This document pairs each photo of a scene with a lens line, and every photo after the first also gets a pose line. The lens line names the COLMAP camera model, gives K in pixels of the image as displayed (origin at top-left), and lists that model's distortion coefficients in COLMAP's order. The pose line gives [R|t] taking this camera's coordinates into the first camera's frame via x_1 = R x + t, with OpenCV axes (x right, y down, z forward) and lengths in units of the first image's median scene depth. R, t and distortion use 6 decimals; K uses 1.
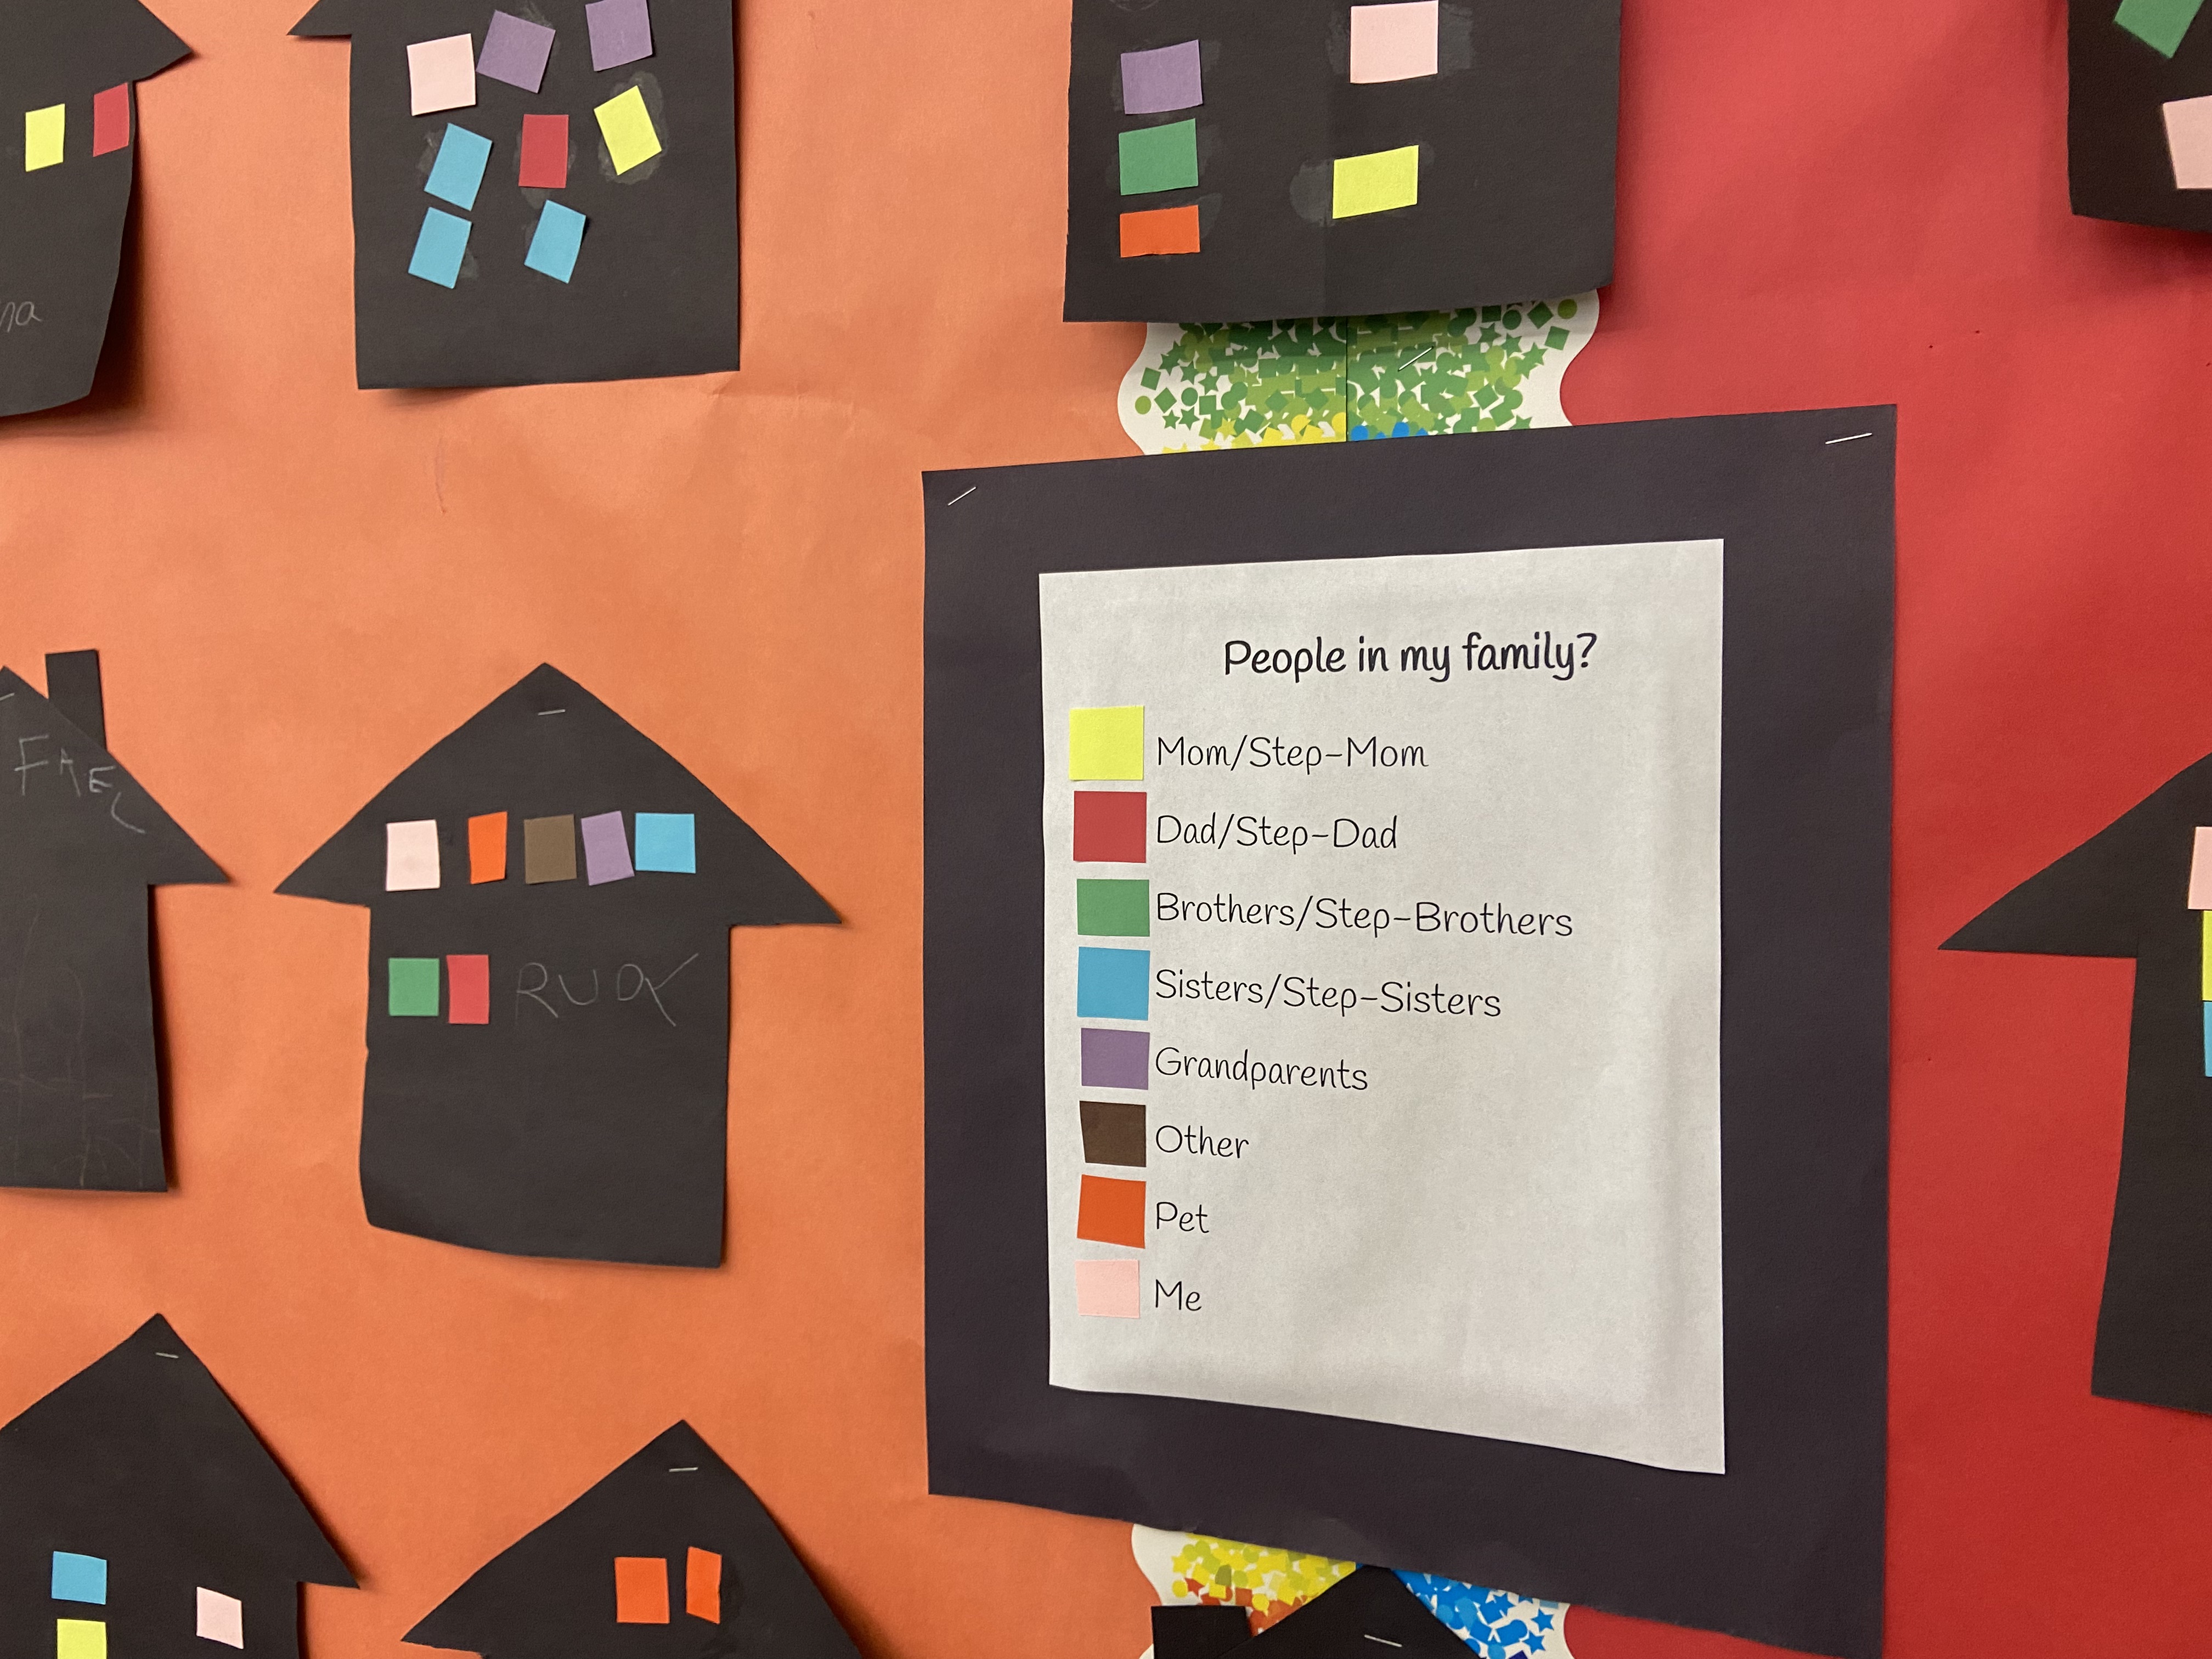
lens RADIAL K [[1676.4, 0, 1107.0], [0, 1676.4, 821.5], [0, 0, 1]] dist [0.096884, -0.082222]
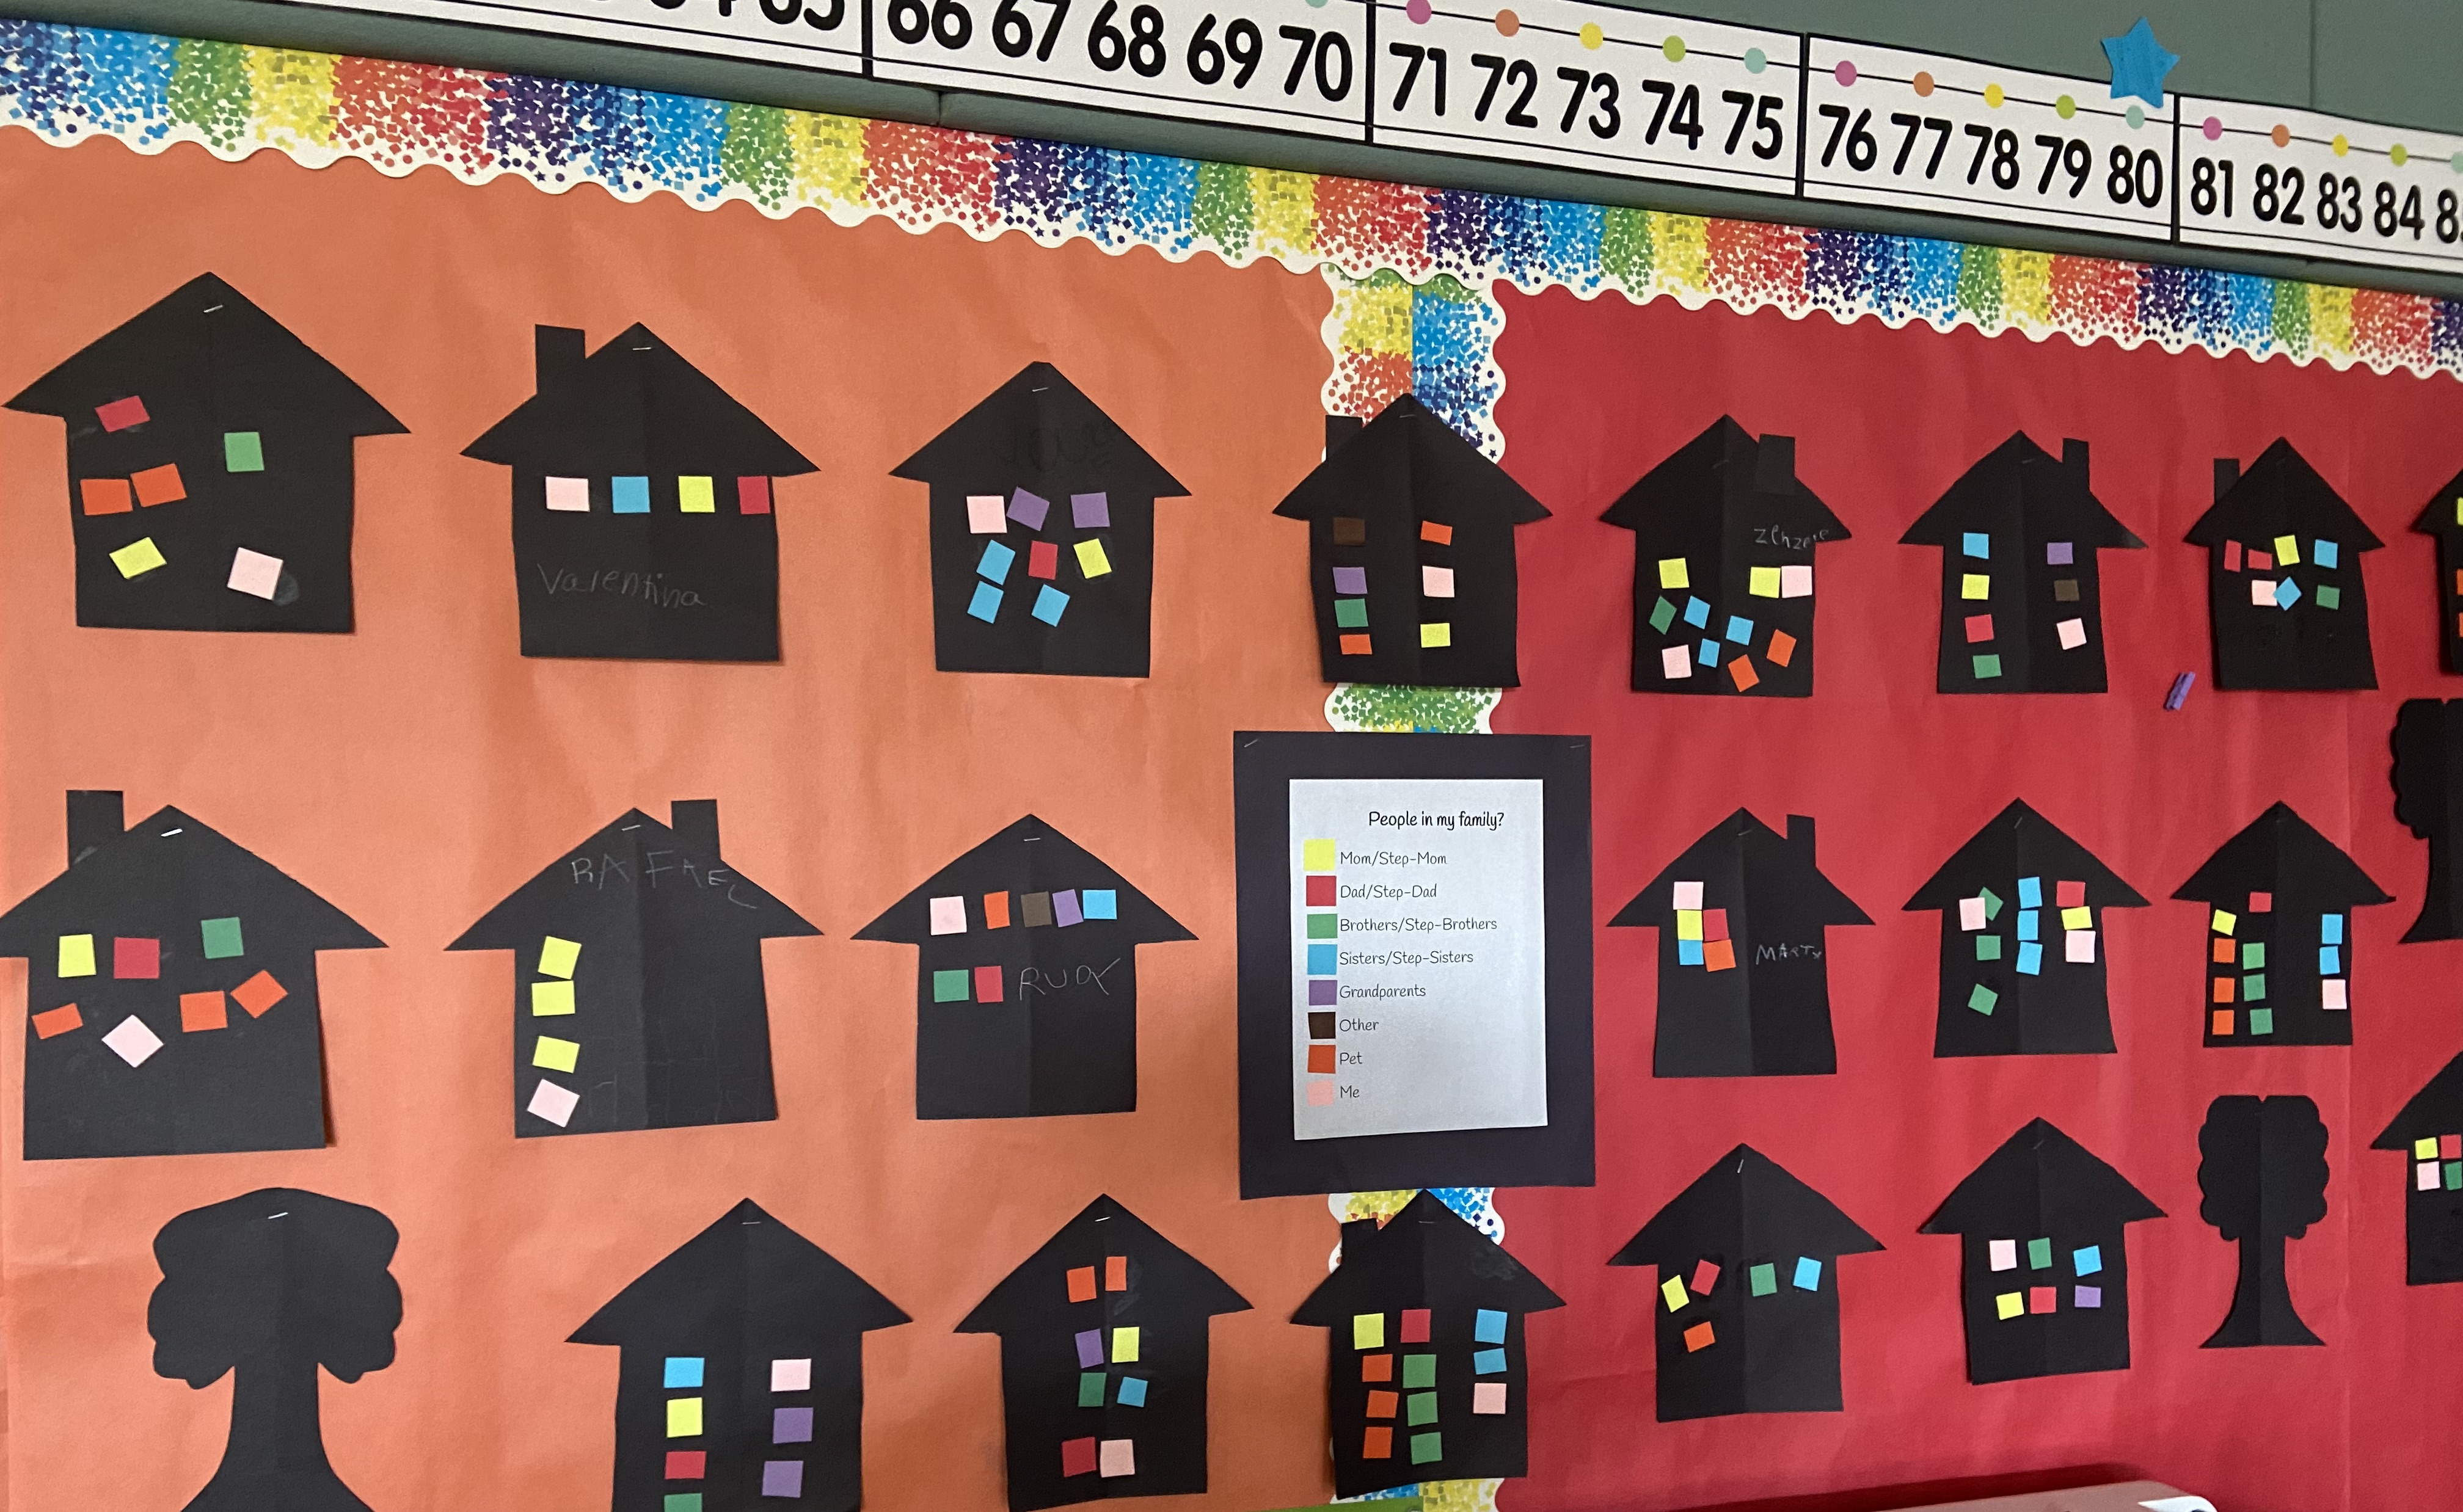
lens RADIAL K [[1867.1, 0, 1231.5], [0, 1867.1, 756.0], [0, 0, 1]] dist [0.057441, 0.000594]
pose [[0.799864, 0.014227, 0.600012, -1.587244], [0.012167, 0.999129, -0.039909, -0.078614], [-0.600057, 0.039222, 0.798995, -0.948442]]
